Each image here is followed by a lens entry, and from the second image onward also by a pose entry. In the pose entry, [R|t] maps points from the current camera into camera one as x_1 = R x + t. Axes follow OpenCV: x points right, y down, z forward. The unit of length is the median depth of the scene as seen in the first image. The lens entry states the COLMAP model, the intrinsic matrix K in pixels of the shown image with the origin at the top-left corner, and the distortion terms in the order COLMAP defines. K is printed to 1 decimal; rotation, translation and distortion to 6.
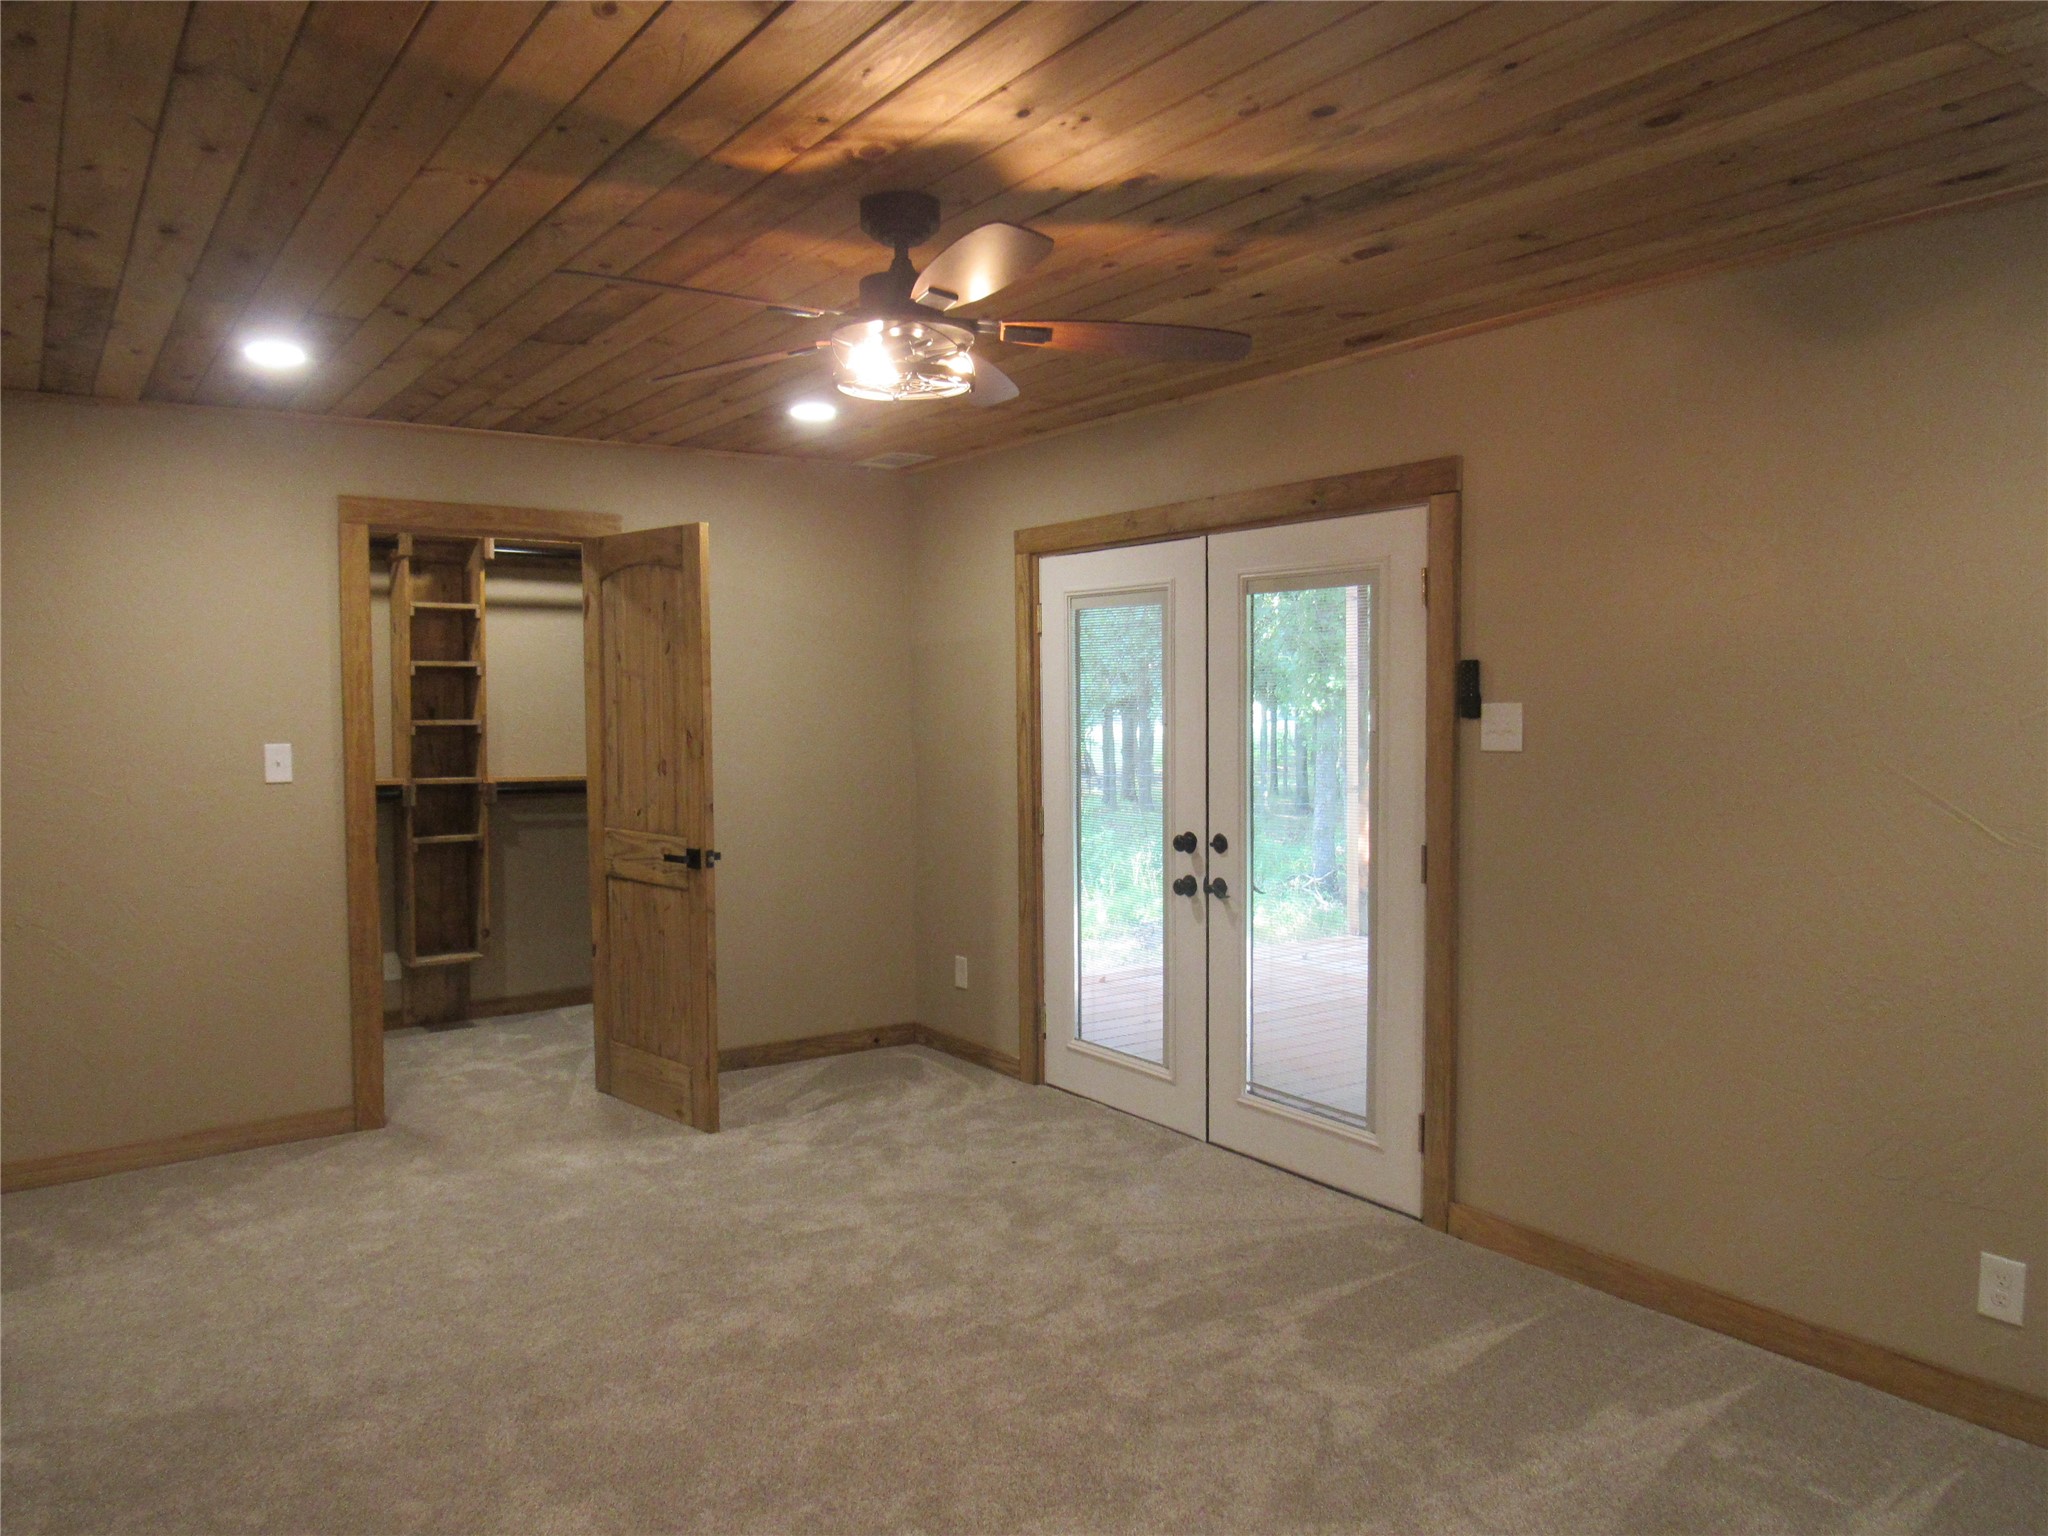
lens RADIAL K [[1462.1, 0, 1026.4], [0, 1462.1, 764.5], [0, 0, 1]] dist [-0.031682, 0.009467]
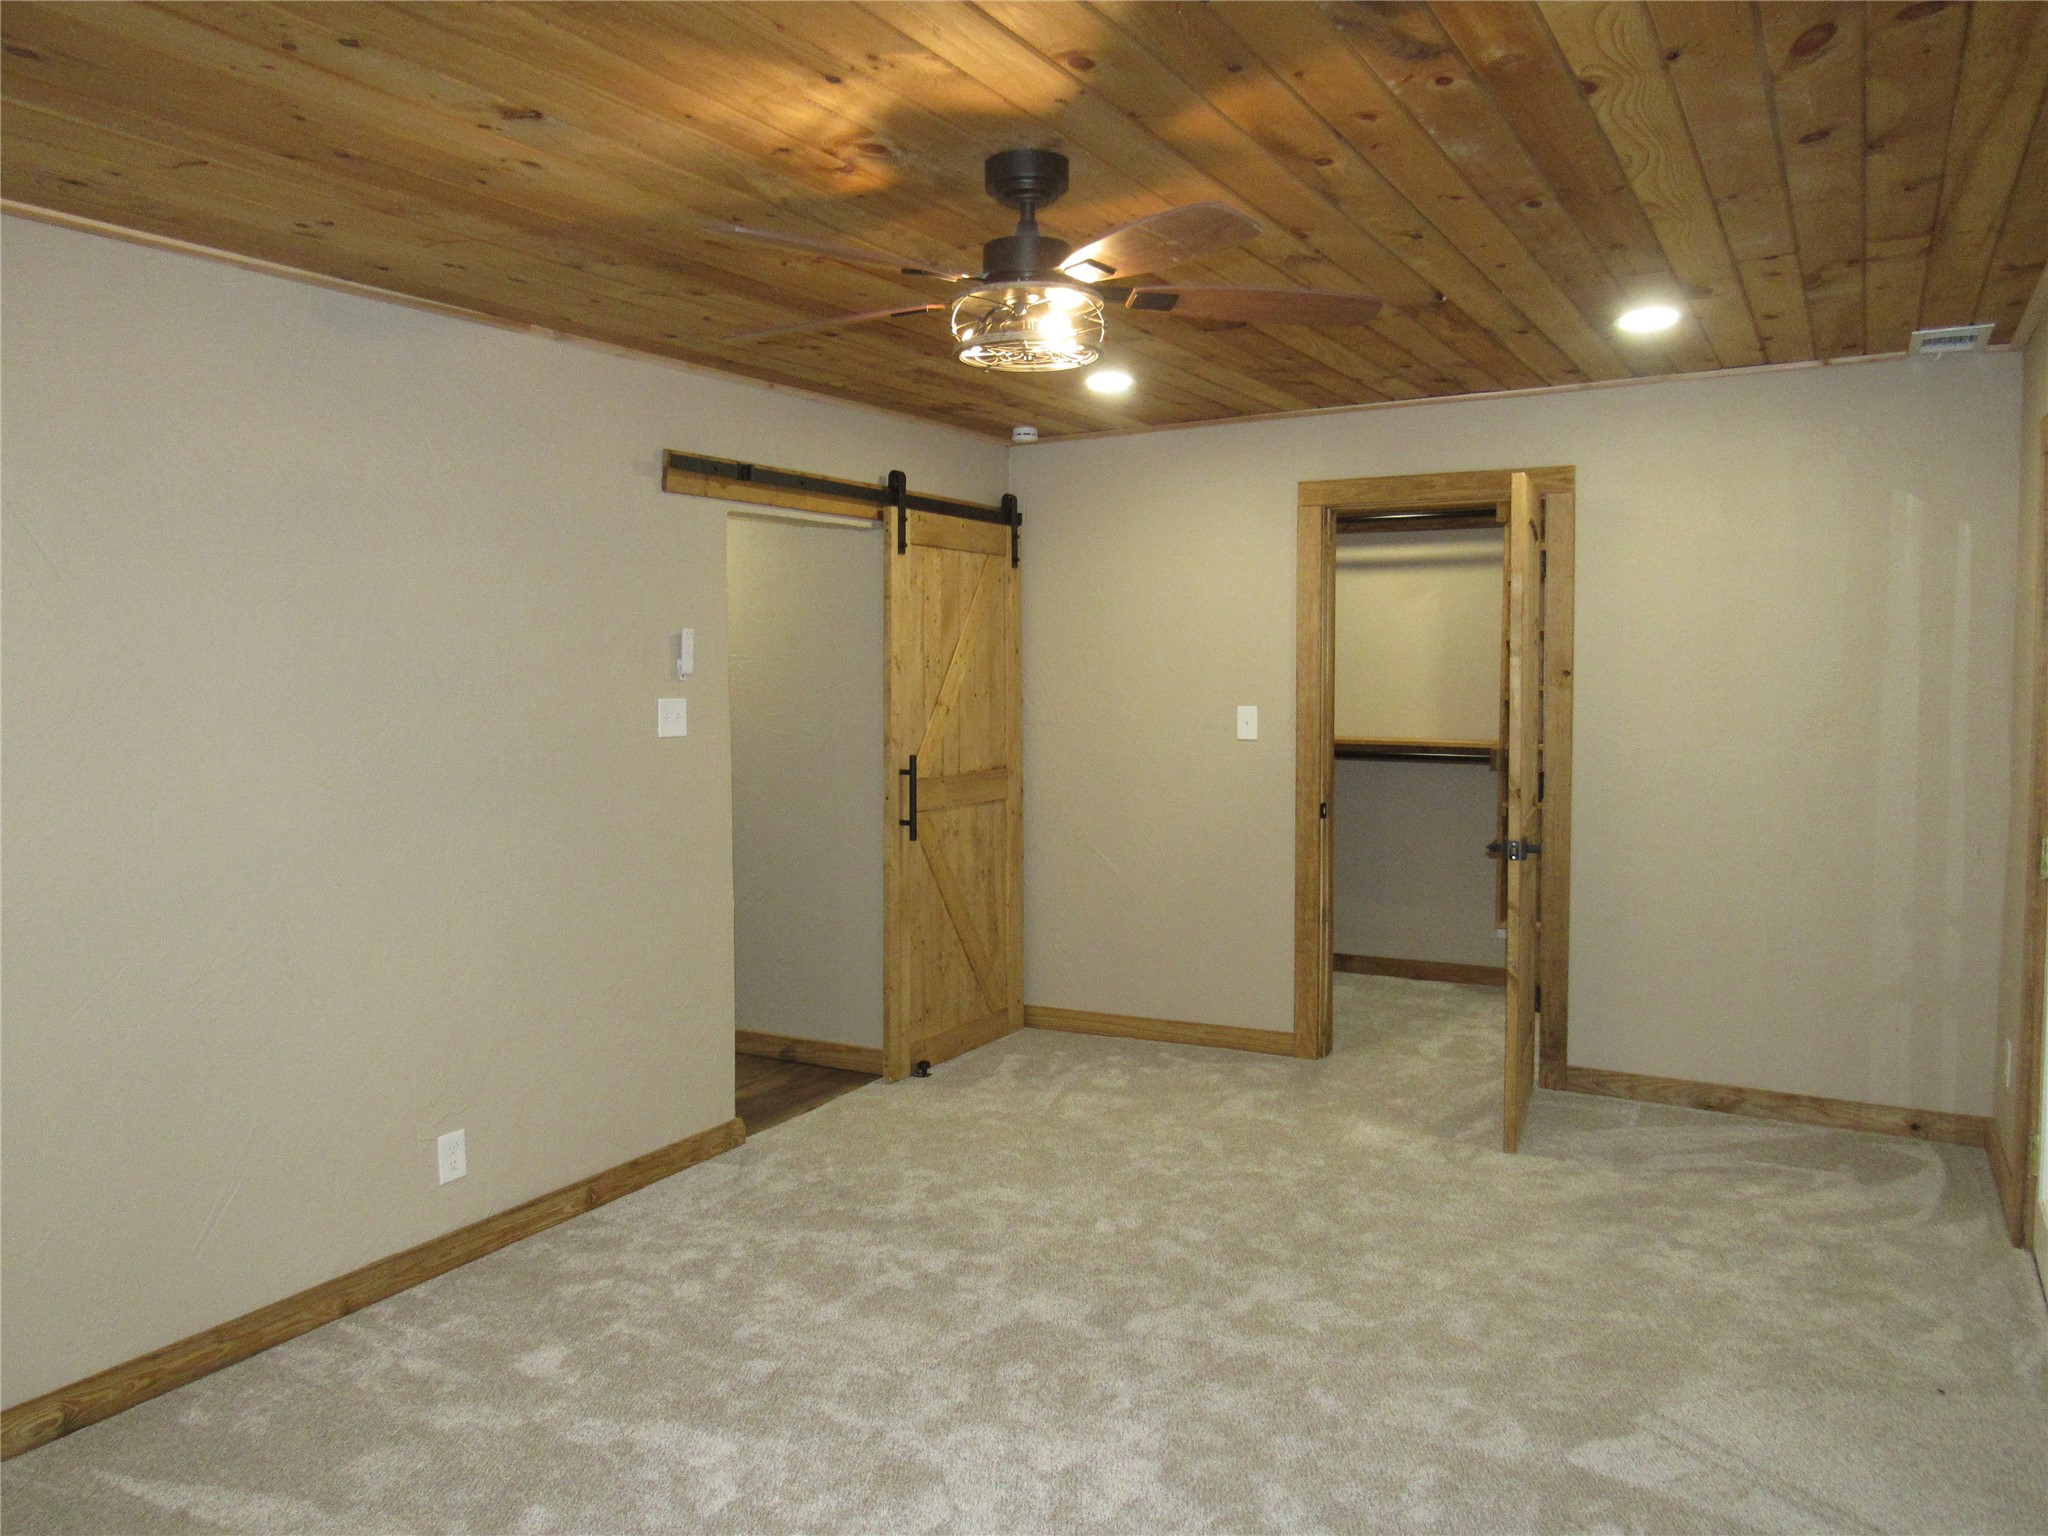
lens RADIAL K [[1462.1, 0, 1026.3], [0, 1462.1, 767.8], [0, 0, 1]] dist [-0.031682, 0.009467]
pose [[0.420914, 0.070083, -0.904389, 0.456276], [-0.035869, 0.997517, 0.060606, -0.028919], [0.906391, 0.006930, 0.422383, 0.345073]]
